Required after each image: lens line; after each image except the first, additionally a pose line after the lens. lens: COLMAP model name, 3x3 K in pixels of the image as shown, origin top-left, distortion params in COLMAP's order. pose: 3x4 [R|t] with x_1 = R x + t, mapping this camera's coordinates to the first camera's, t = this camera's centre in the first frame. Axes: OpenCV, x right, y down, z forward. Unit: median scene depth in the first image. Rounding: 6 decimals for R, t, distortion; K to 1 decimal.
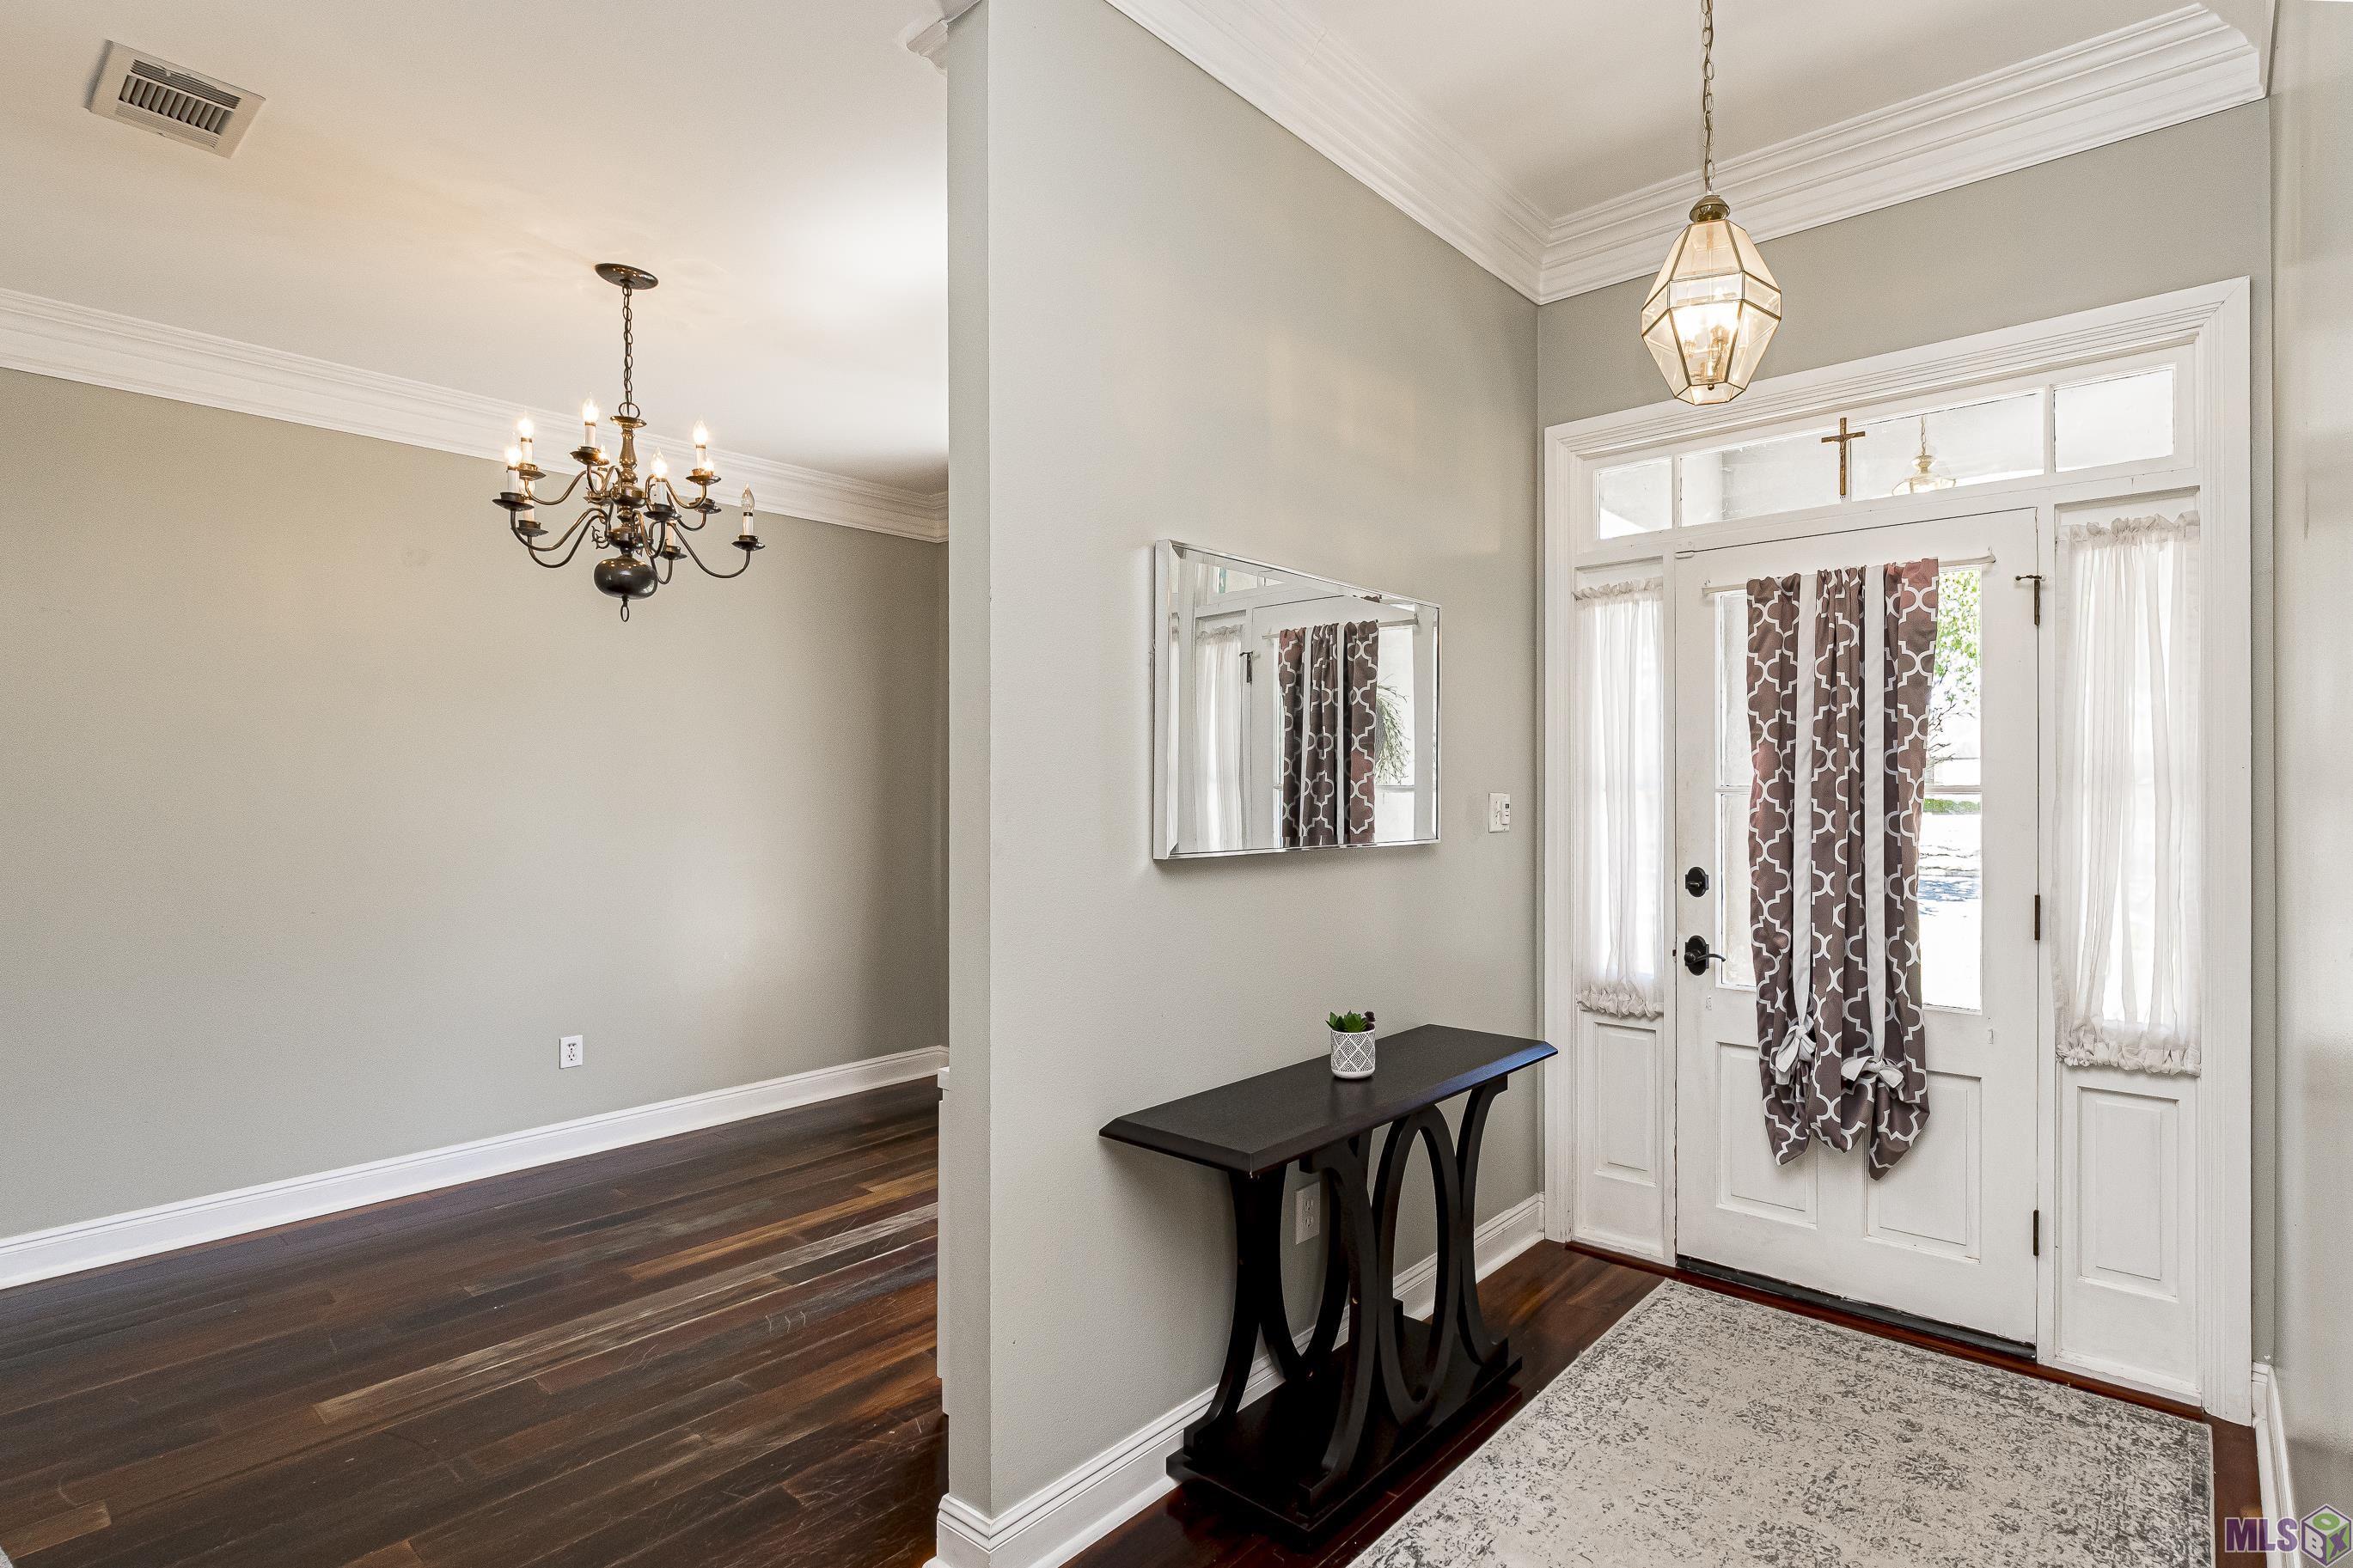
lens RADIAL K [[2406.2, 0, 1185.1], [0, 2406.2, 776.5], [0, 0, 1]] dist [-0.139449, -0.002058]
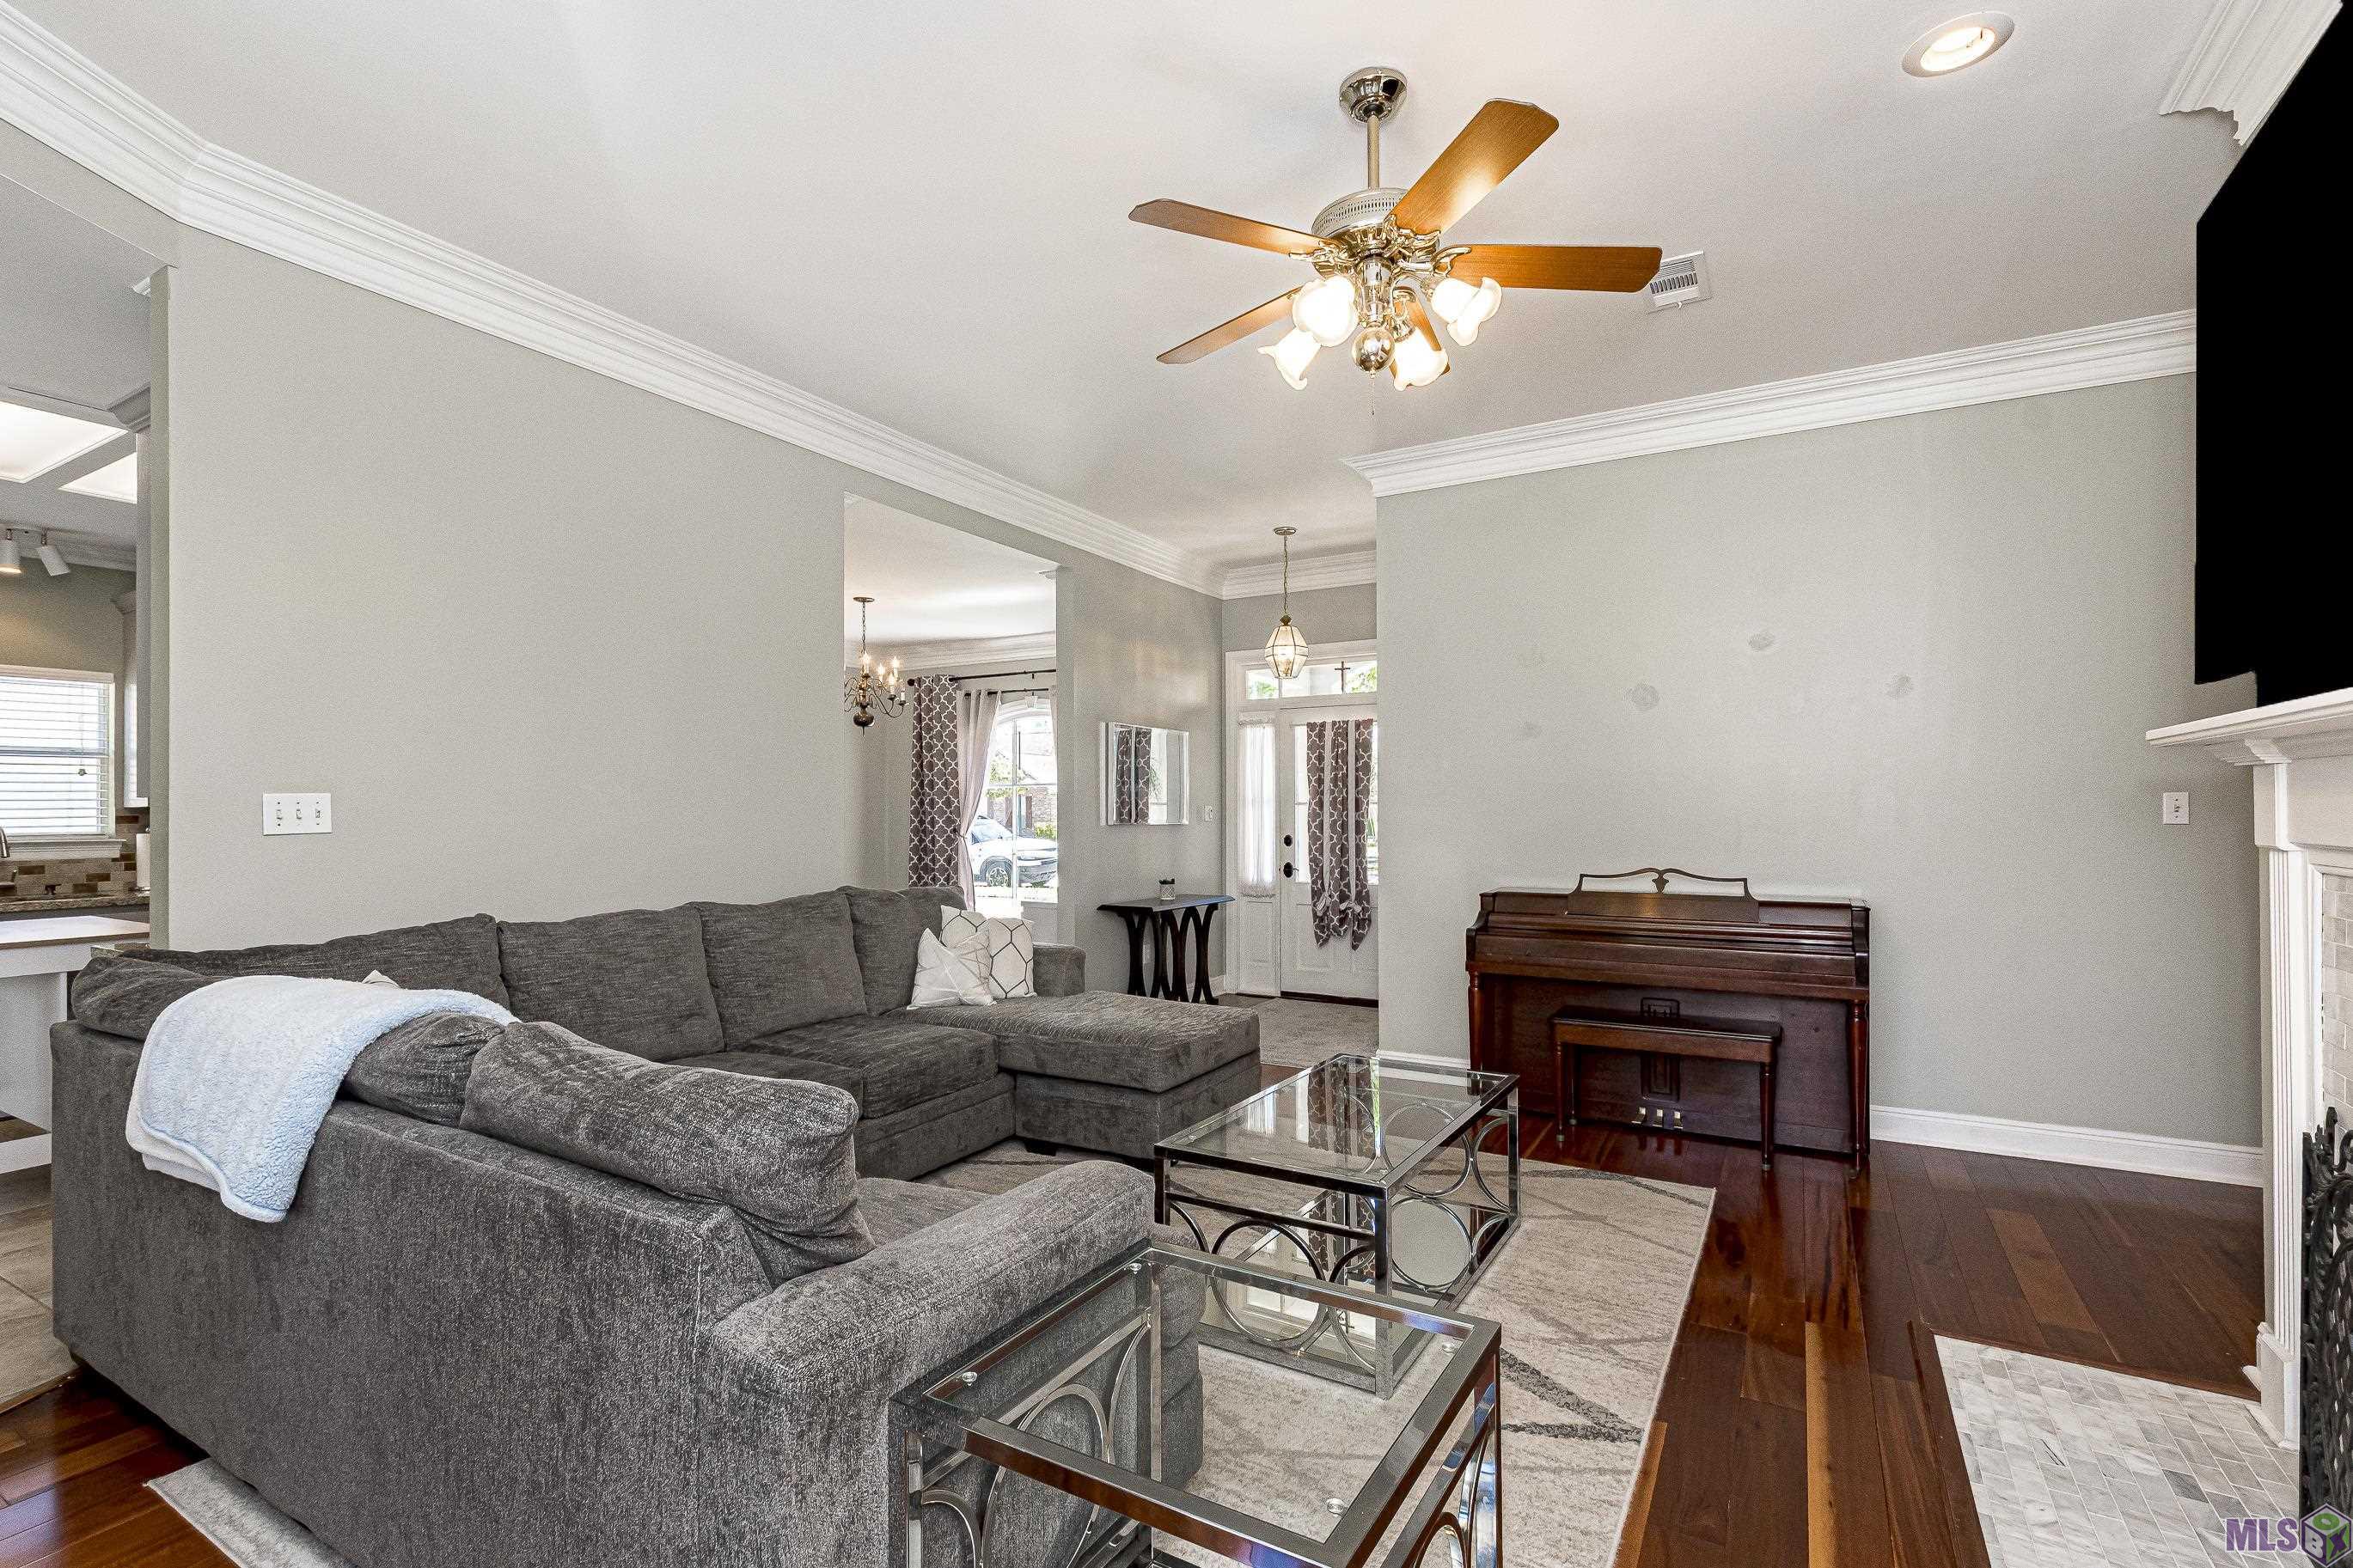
lens RADIAL K [[1085.7, 0, 1164.6], [0, 1085.7, 792.6], [0, 0, 1]] dist [0.001258, 0.000028]
pose [[0.995567, -0.001480, 0.094039, -0.028653], [0.001985, 0.999984, -0.005268, -0.000544], [-0.094030, 0.005431, 0.995555, -0.159468]]
